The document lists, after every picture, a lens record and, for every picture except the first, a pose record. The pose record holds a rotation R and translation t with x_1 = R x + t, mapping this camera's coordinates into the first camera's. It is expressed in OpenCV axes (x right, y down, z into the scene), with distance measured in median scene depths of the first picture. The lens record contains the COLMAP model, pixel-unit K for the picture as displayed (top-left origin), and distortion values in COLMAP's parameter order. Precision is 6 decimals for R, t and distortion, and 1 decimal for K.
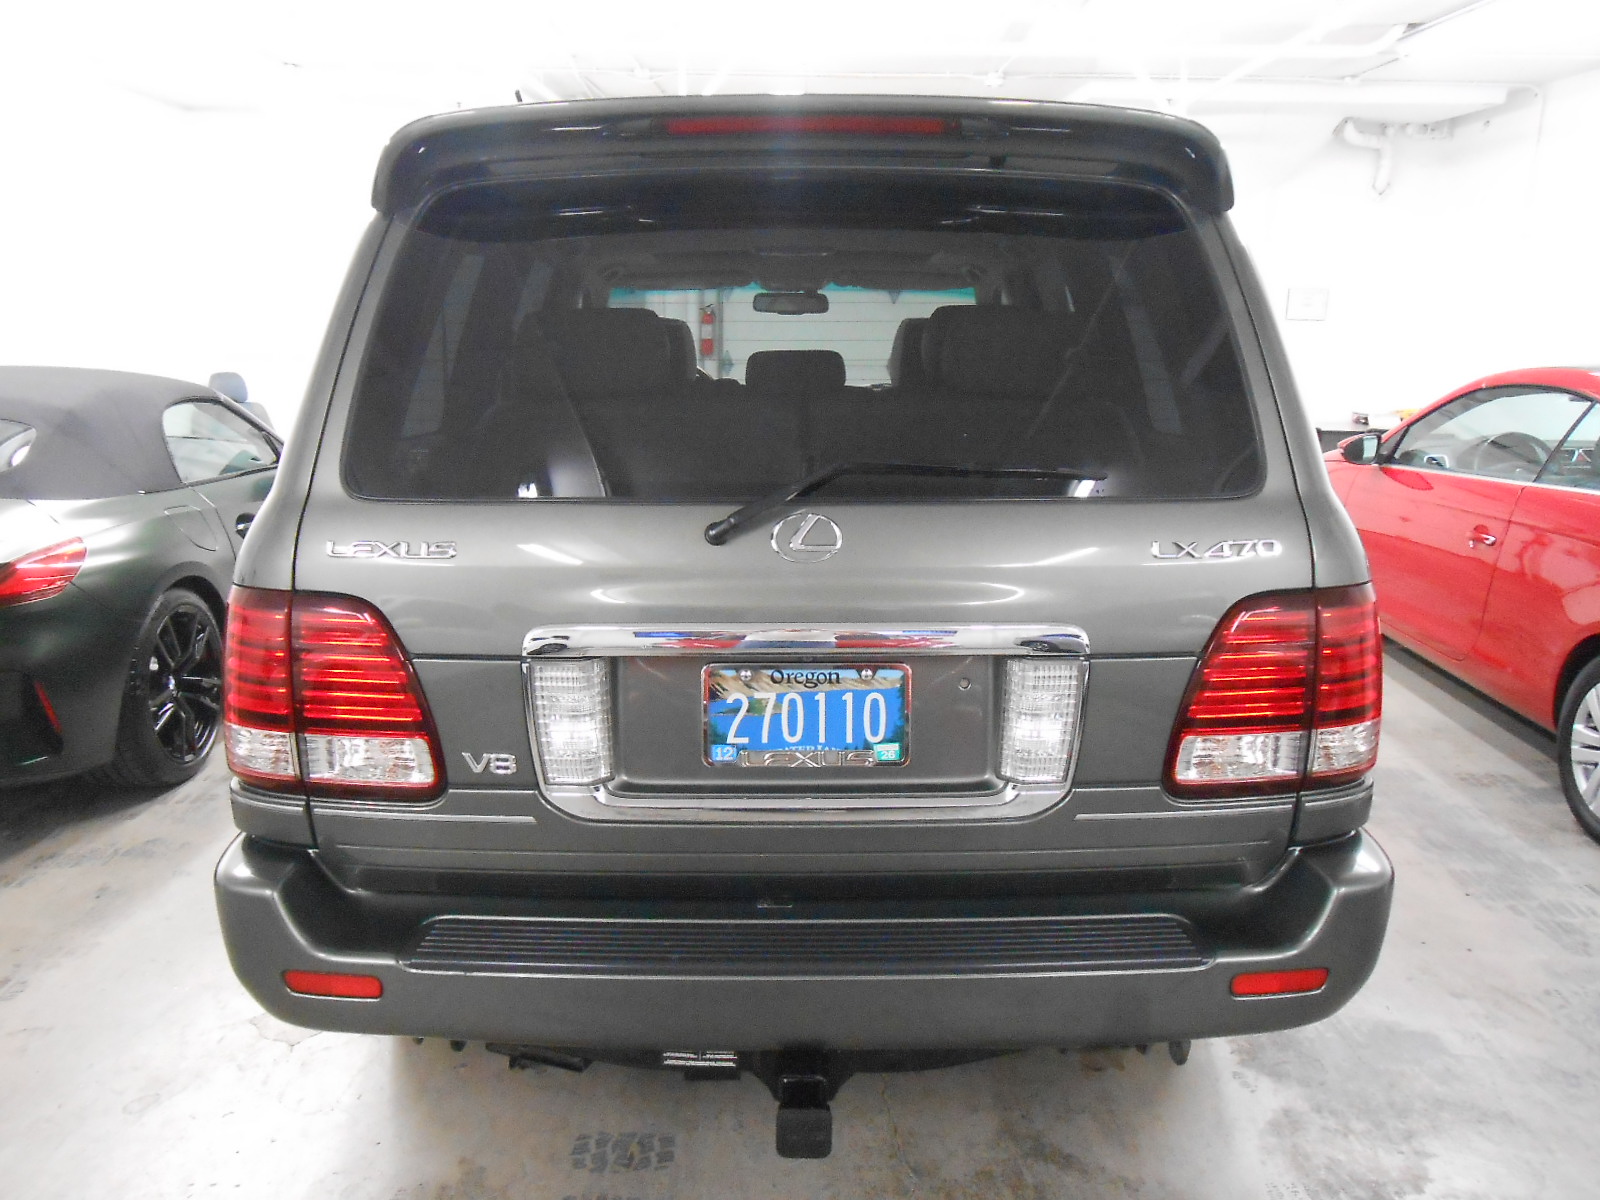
lens RADIAL K [[1220.8, 0, 800.0], [0, 1220.8, 600.0], [0, 0, 1]] dist [-0.071595, 0.106013]
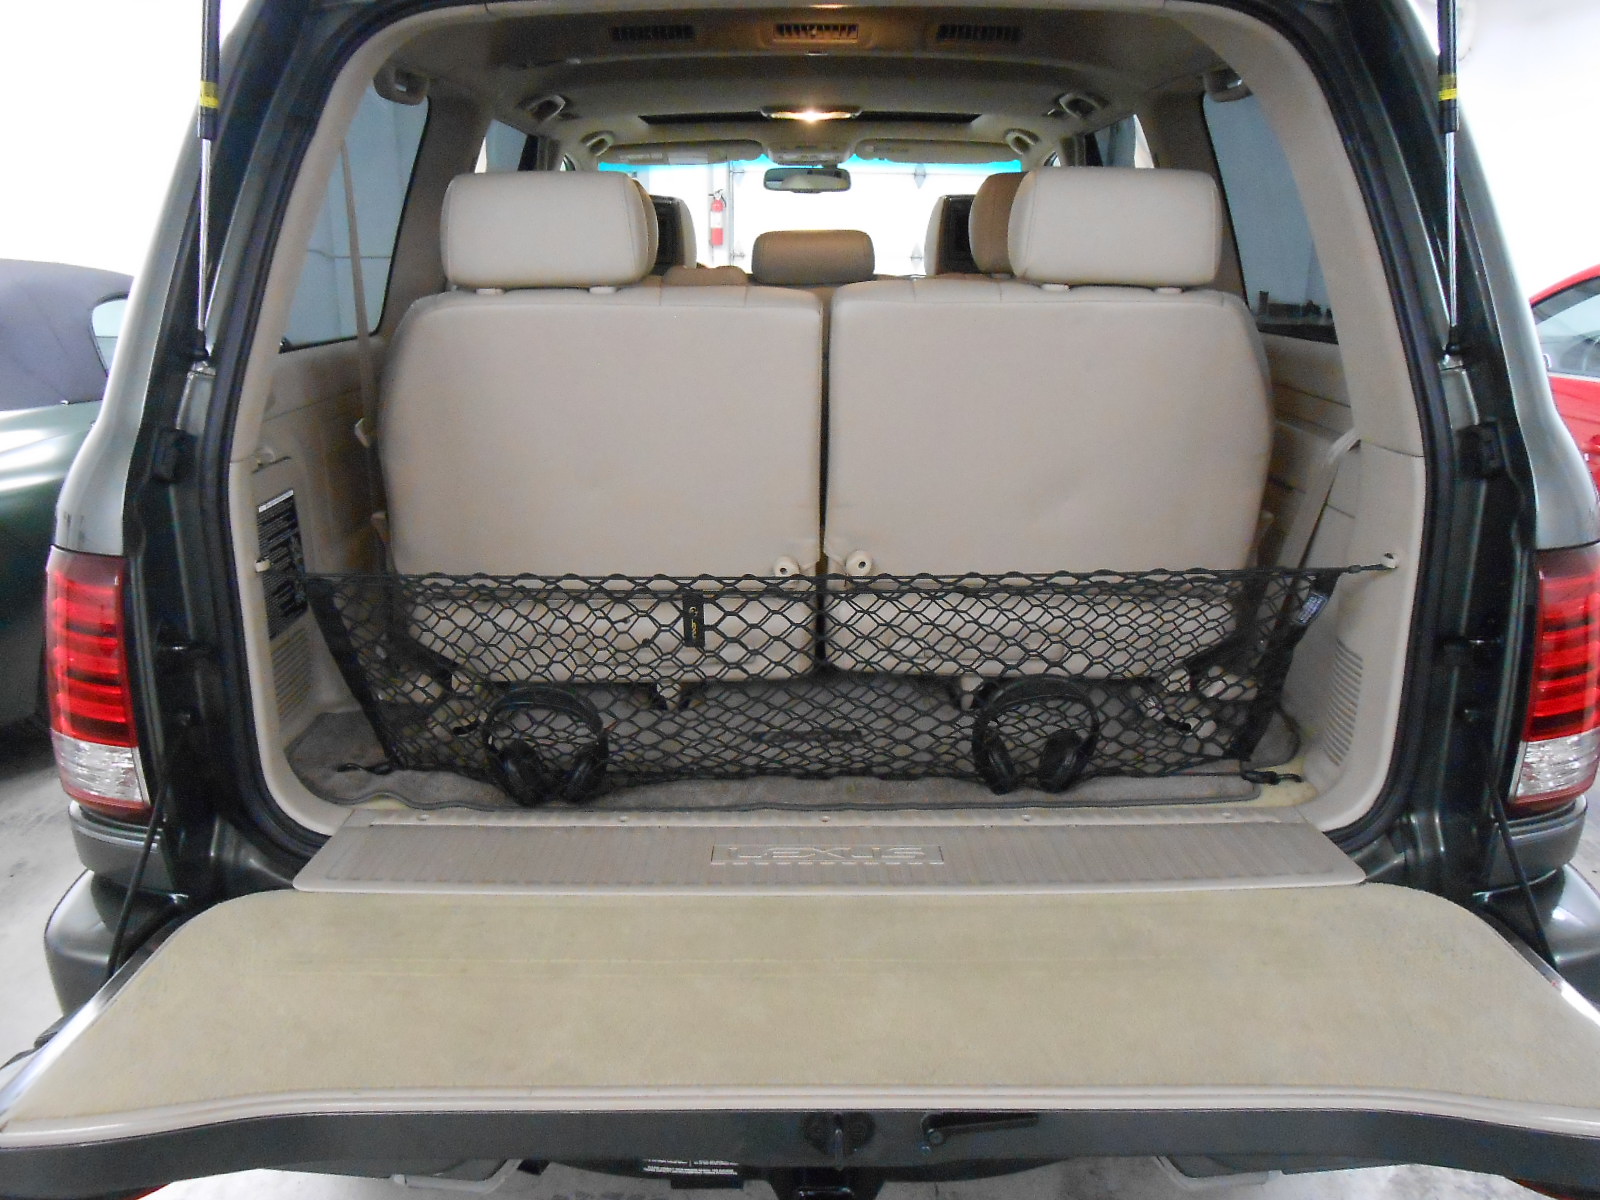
lens RADIAL K [[1220.8, 0, 800.0], [0, 1220.8, 600.0], [0, 0, 1]] dist [-0.071595, 0.106013]
pose [[0.999920, 0.000028, -0.012664, -0.003481], [0.001031, 0.996500, 0.083584, -0.041878], [0.012622, -0.083591, 0.996420, 0.266795]]
